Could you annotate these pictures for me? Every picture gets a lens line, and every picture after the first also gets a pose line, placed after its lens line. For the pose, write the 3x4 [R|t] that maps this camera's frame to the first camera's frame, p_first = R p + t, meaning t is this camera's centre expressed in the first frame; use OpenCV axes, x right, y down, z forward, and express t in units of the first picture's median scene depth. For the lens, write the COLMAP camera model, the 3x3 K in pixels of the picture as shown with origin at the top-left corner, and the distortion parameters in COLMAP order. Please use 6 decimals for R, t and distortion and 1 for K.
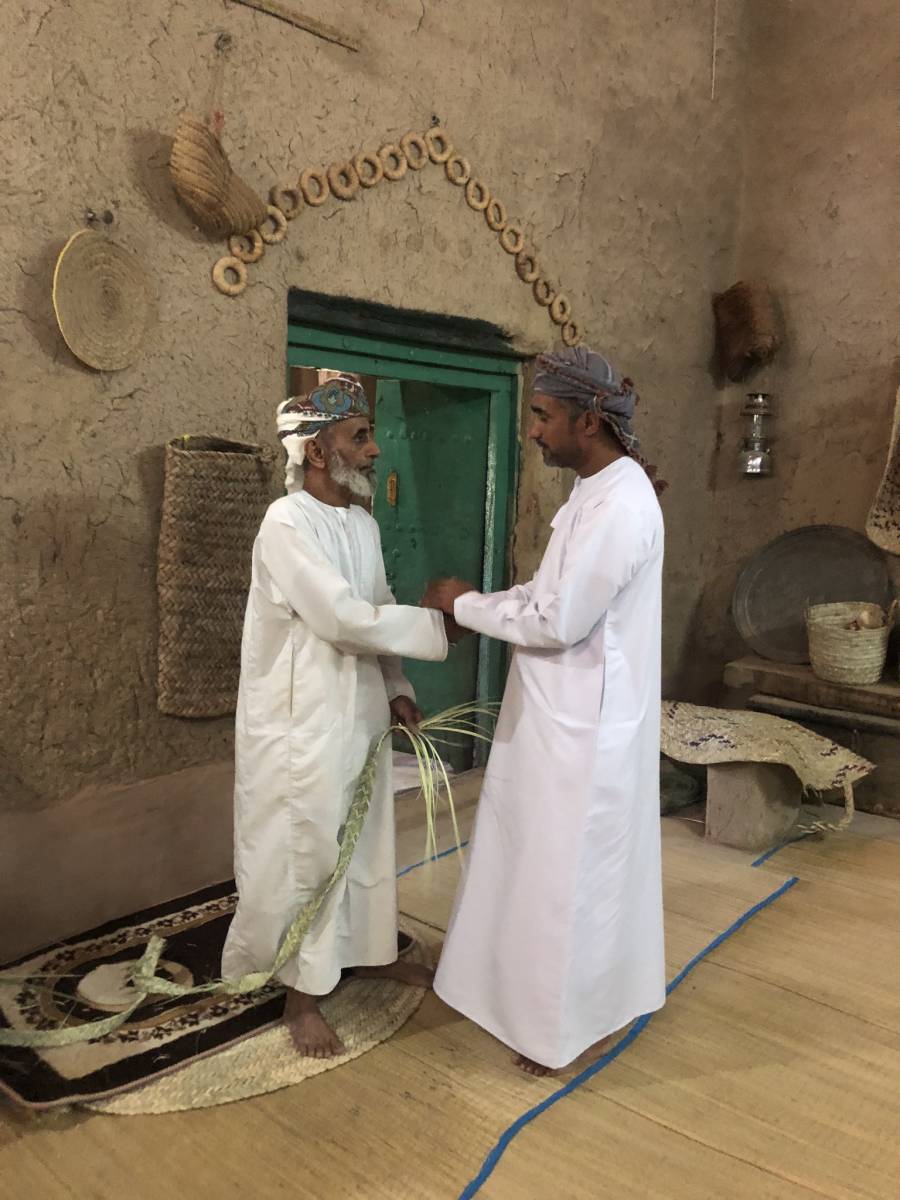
lens RADIAL K [[982.9, 0, 449.1], [0, 982.9, 597.5], [0, 0, 1]] dist [0.013269, -0.000494]
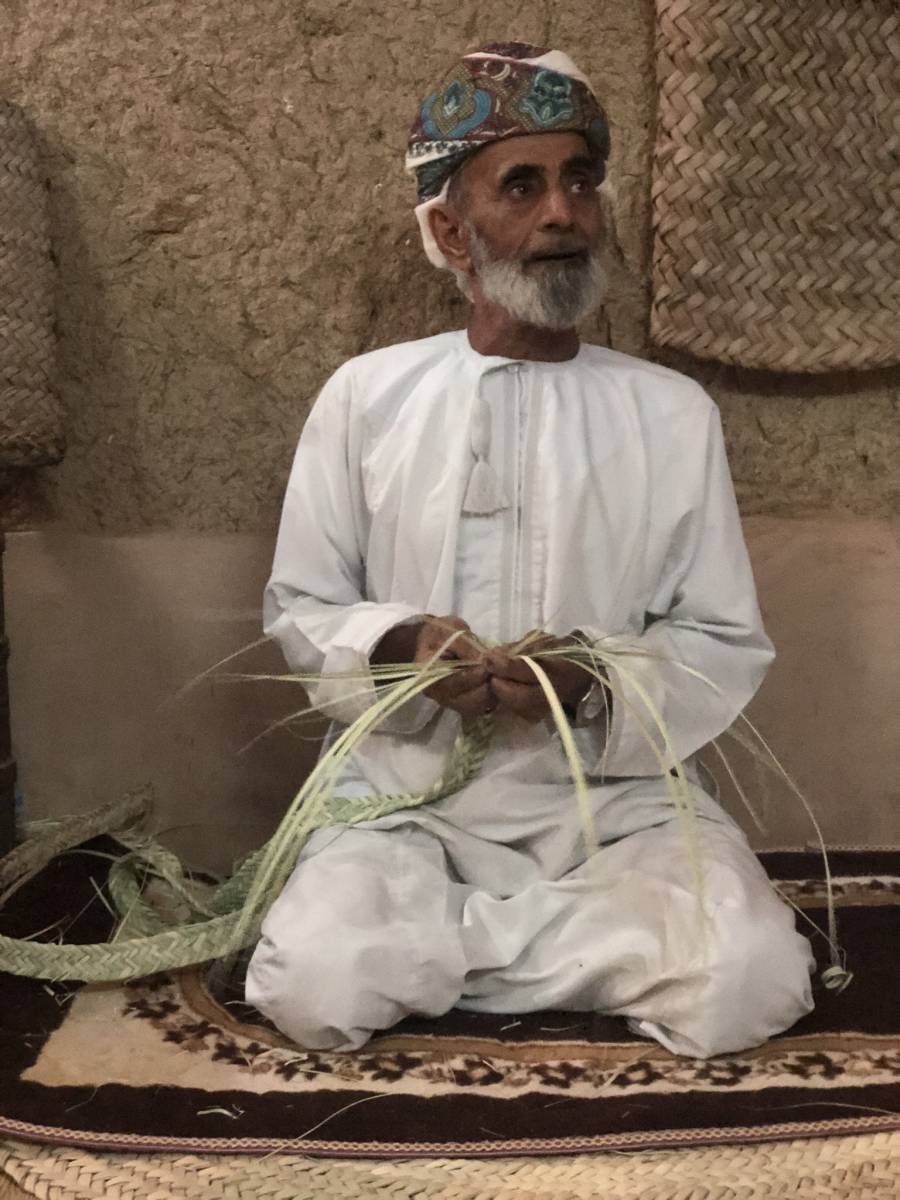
lens RADIAL K [[1984.1, 0, 449.0], [0, 1984.1, 602.1], [0, 0, 1]] dist [0.003961, 0.000000]
pose [[0.670970, 0.075237, -0.737657, 0.219111], [-0.062078, 0.997046, 0.045227, 0.186498], [0.738881, 0.015447, 0.673659, 0.438373]]
